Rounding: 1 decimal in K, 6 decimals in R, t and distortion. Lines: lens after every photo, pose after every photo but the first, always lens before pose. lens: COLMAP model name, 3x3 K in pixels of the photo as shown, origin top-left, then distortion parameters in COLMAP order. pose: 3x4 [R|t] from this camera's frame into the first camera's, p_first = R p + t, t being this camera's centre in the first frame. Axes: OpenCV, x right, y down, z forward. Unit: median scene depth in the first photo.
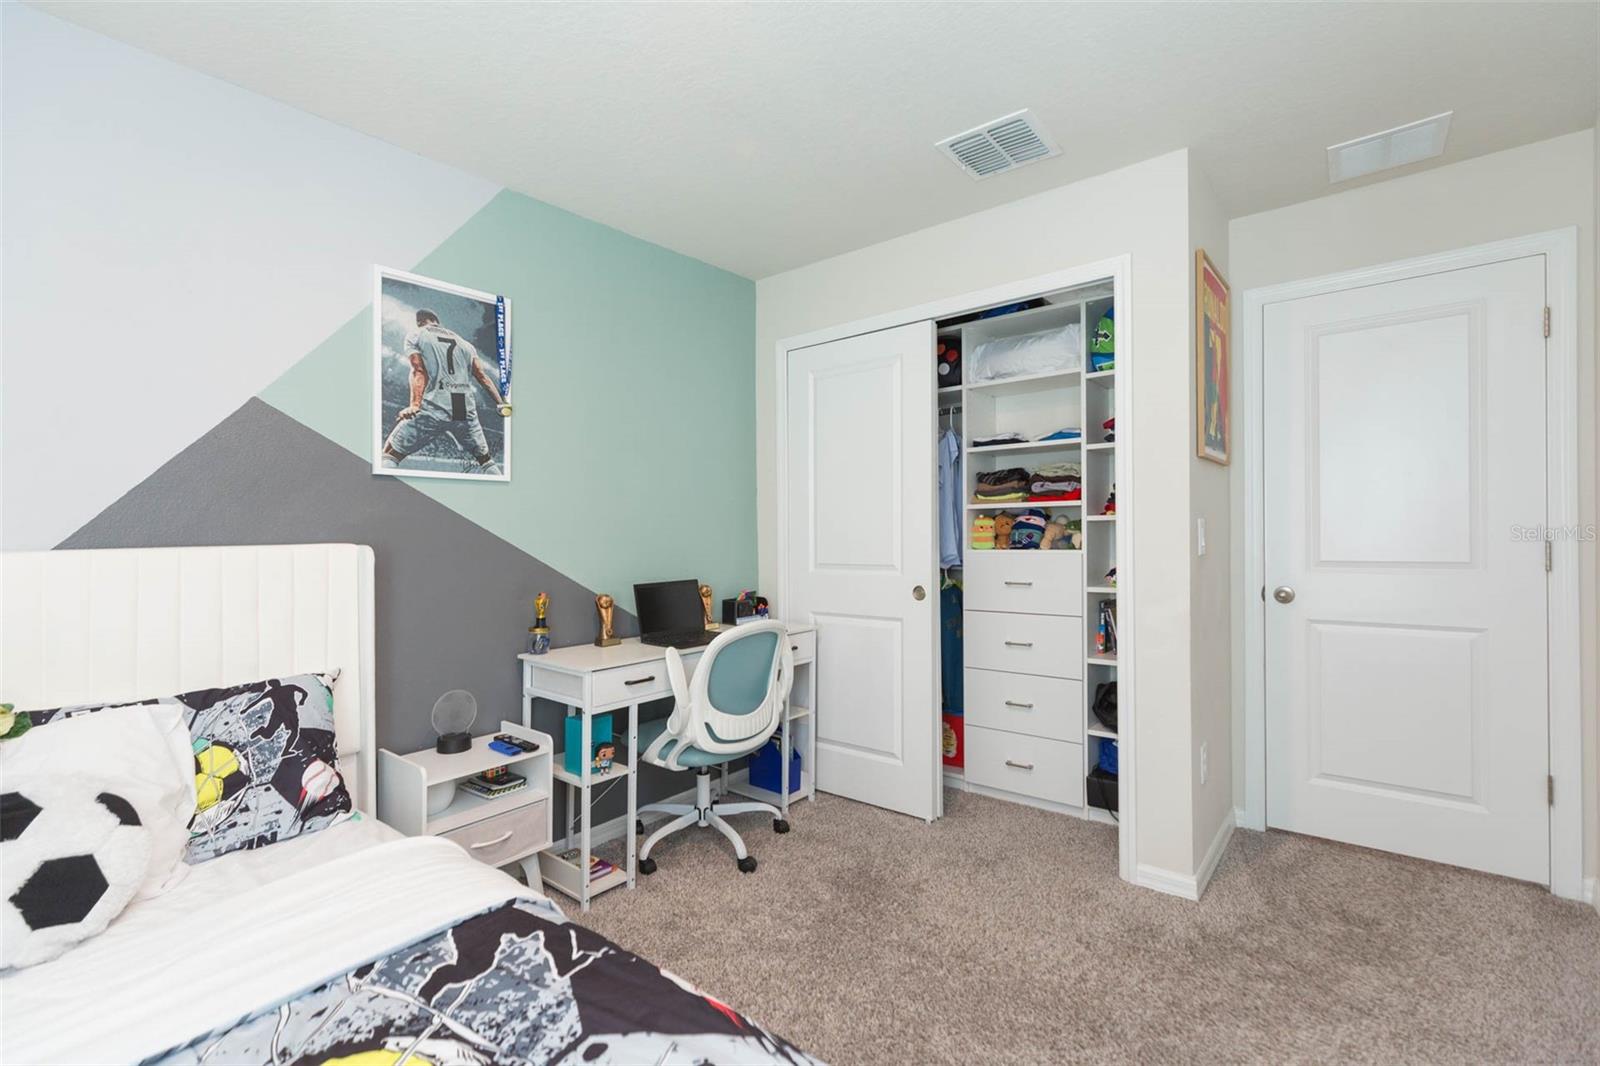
lens RADIAL K [[724.9, 0, 810.2], [0, 724.9, 524.2], [0, 0, 1]] dist [0.000562, -0.000077]
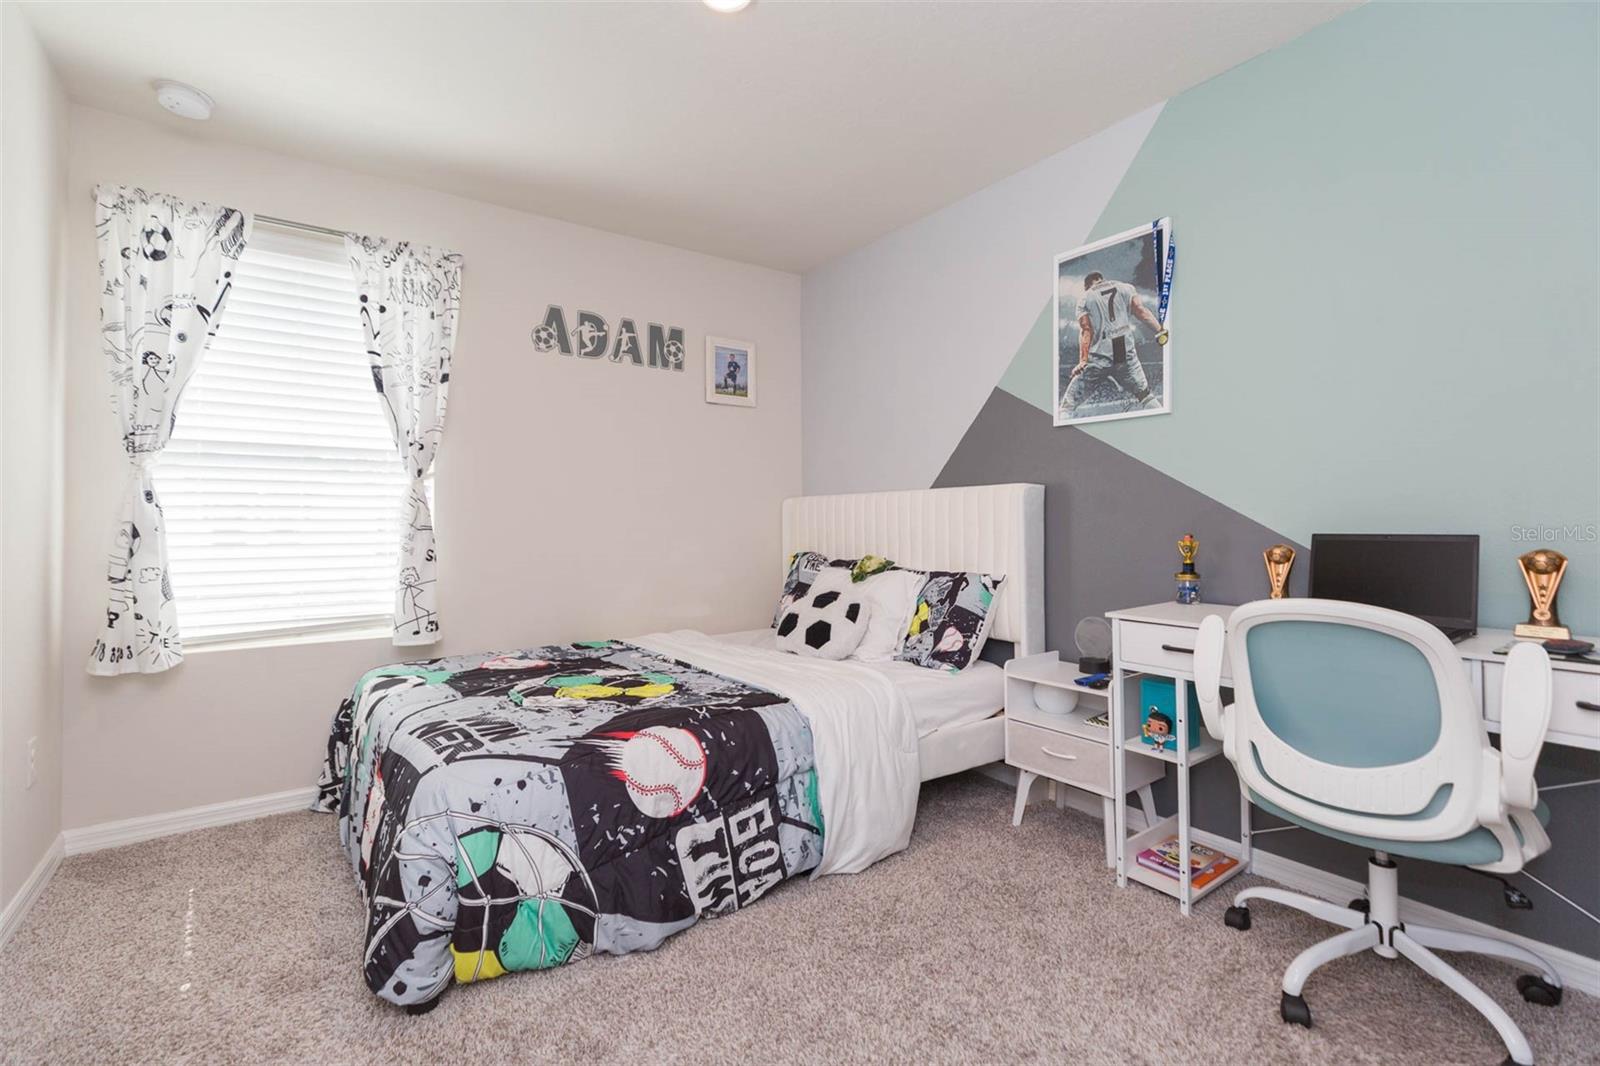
lens RADIAL K [[731.3, 0, 824.4], [0, 731.3, 510.4], [0, 0, 1]] dist [0.002072, -0.000020]
pose [[-0.257158, -0.012067, -0.966294, 0.667125], [0.007286, 0.999869, -0.014425, 0.084347], [0.966342, -0.010750, -0.257037, 0.901994]]
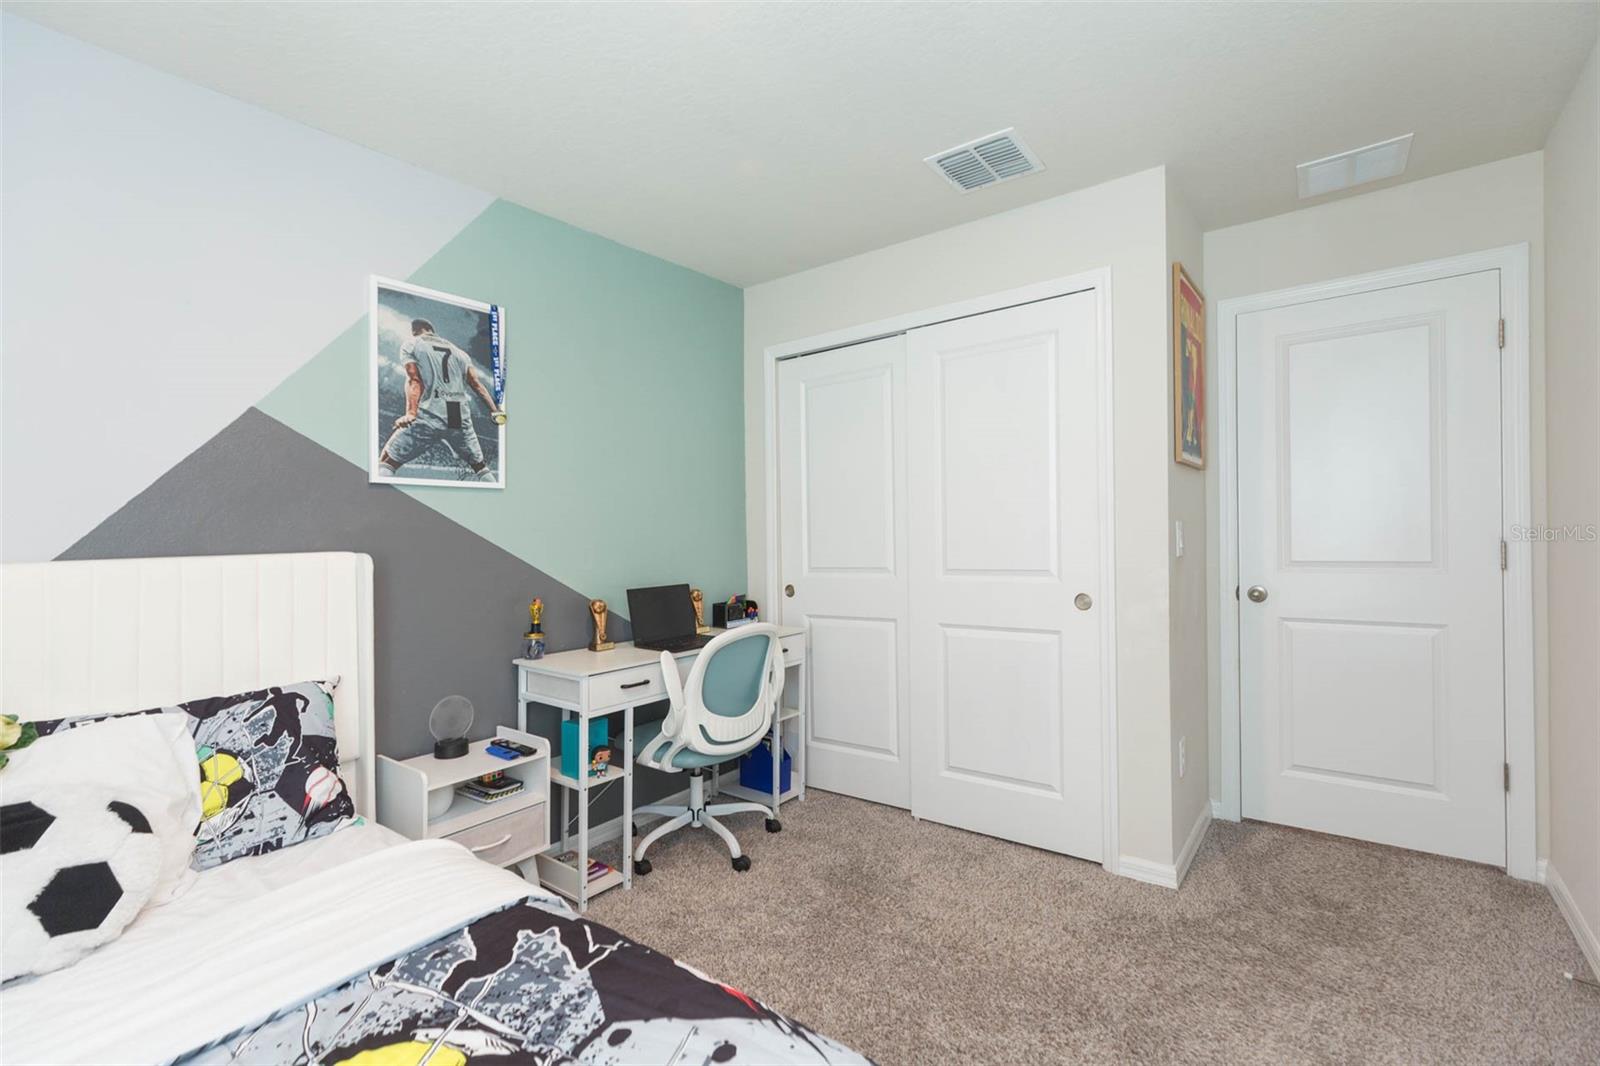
lens RADIAL K [[722.4, 0, 812.8], [0, 722.4, 528.4], [0, 0, 1]] dist [0.000129, 0.000067]
pose [[0.999548, -0.006167, 0.029418, -0.017062], [0.006095, 0.999978, 0.002546, -0.003917], [-0.029433, -0.002365, 0.999564, -0.020788]]
